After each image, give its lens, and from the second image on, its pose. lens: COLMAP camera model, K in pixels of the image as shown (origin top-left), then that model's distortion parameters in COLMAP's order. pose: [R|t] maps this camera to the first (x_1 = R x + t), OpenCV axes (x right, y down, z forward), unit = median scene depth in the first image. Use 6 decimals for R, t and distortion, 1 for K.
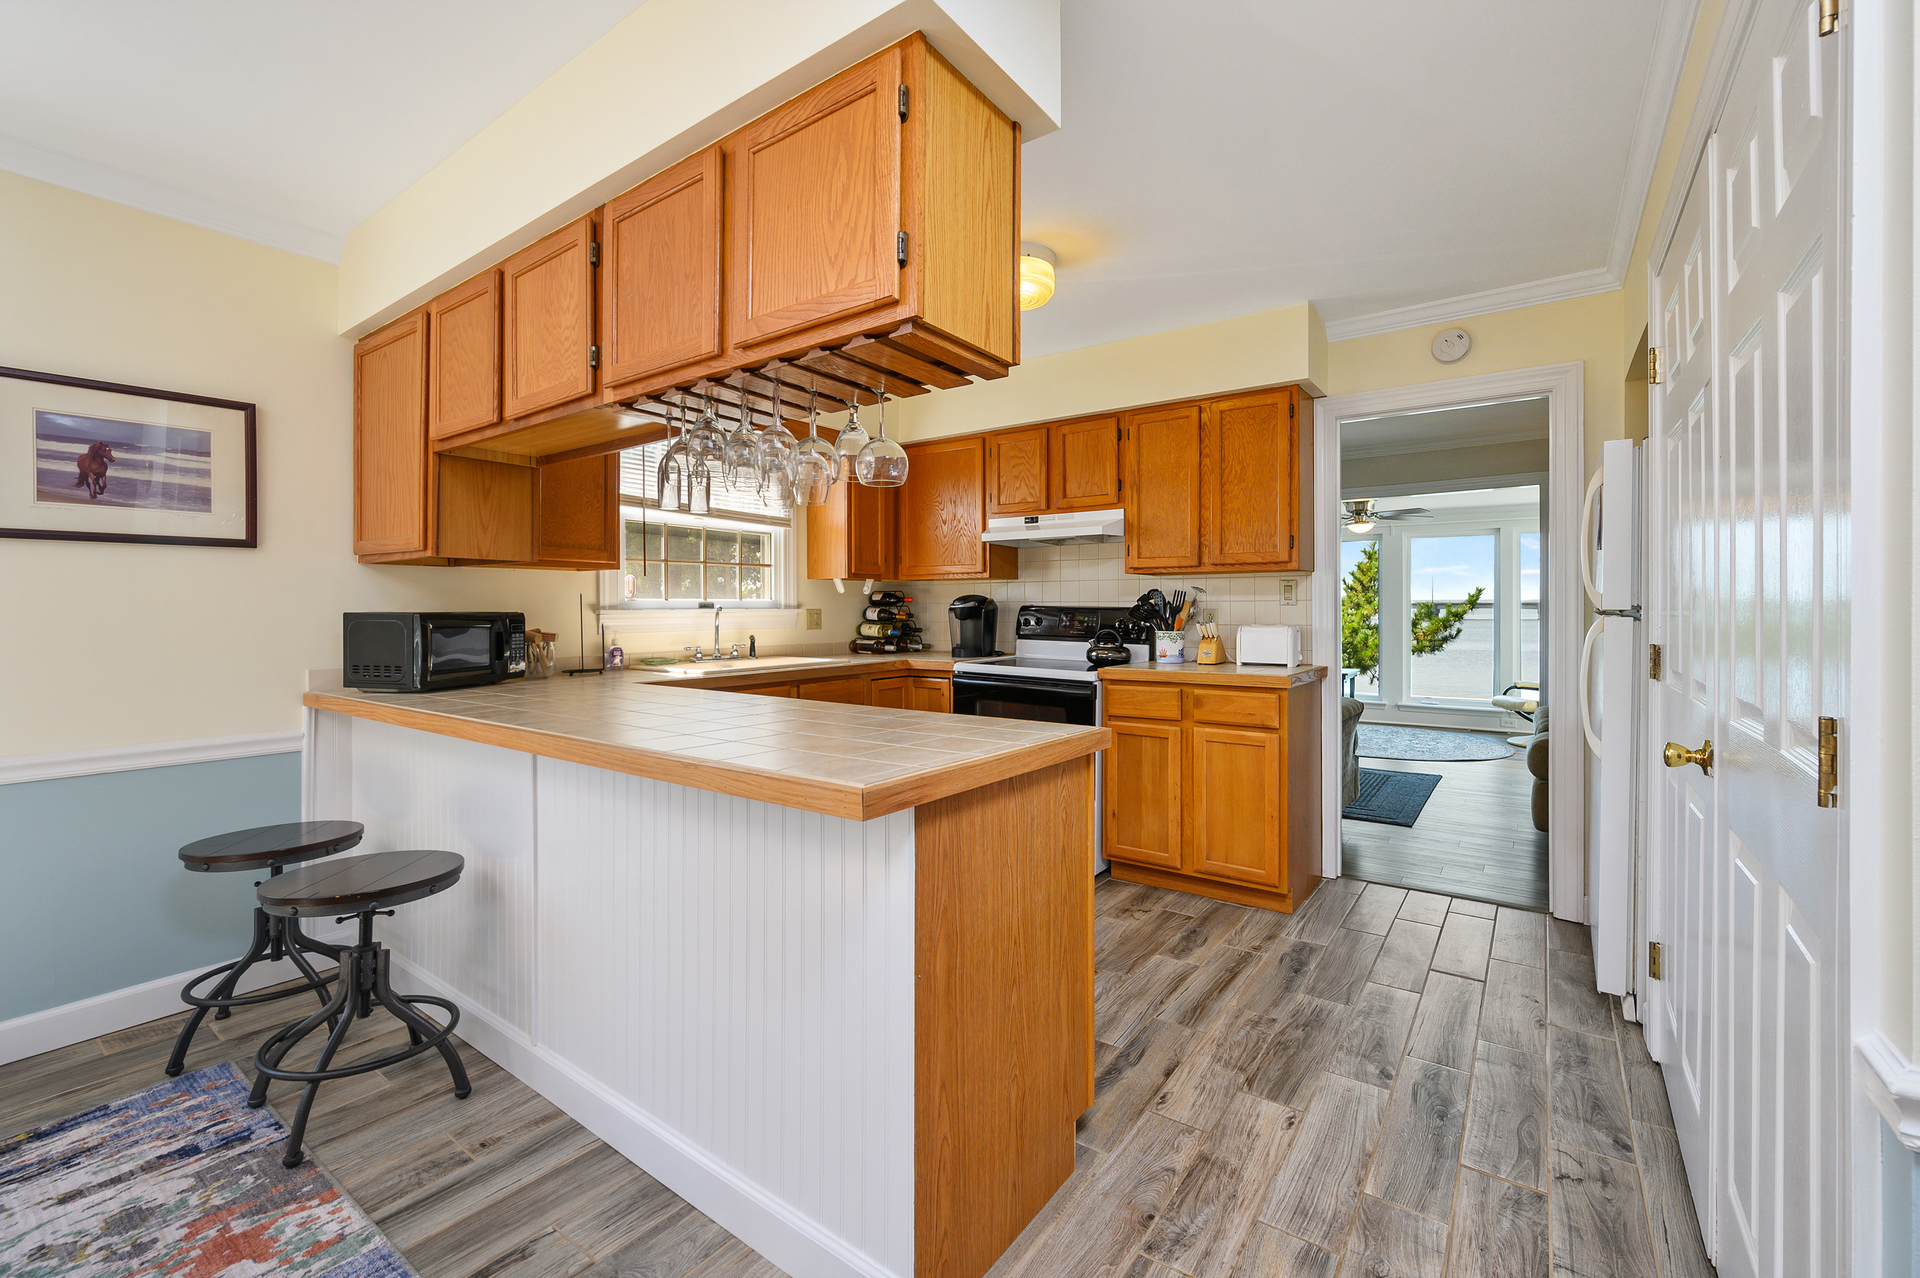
lens RADIAL K [[793.8, 0, 955.5], [0, 793.8, 610.1], [0, 0, 1]] dist [0.000640, 0.000355]
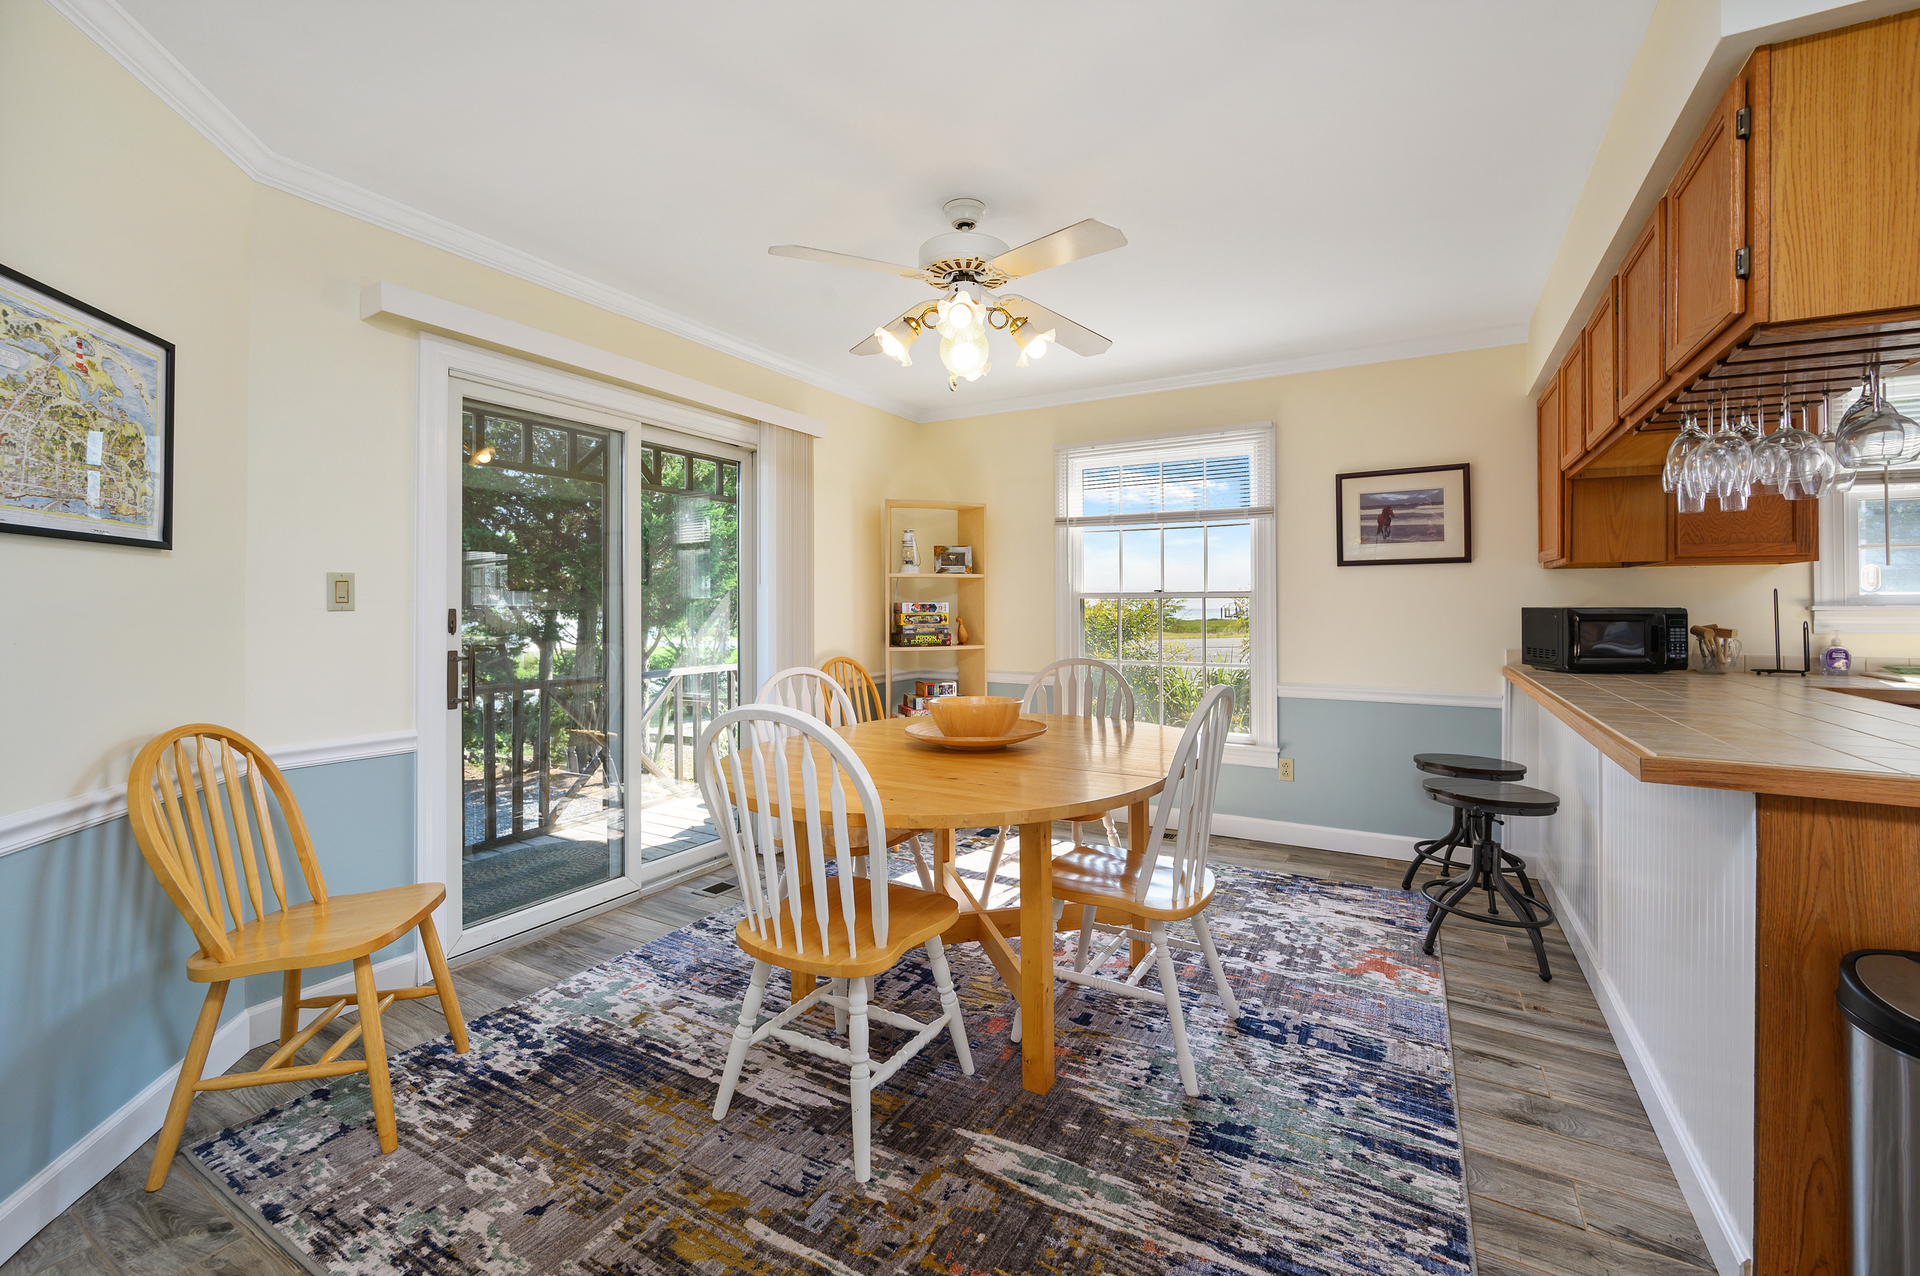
lens RADIAL K [[778.9, 0, 978.4], [0, 778.9, 606.6], [0, 0, 1]] dist [-0.000737, -0.000091]
pose [[0.129988, 0.003322, -0.991510, 0.472226], [-0.001241, 0.999994, 0.003188, -0.001969], [0.991515, 0.000816, 0.129991, -0.079194]]
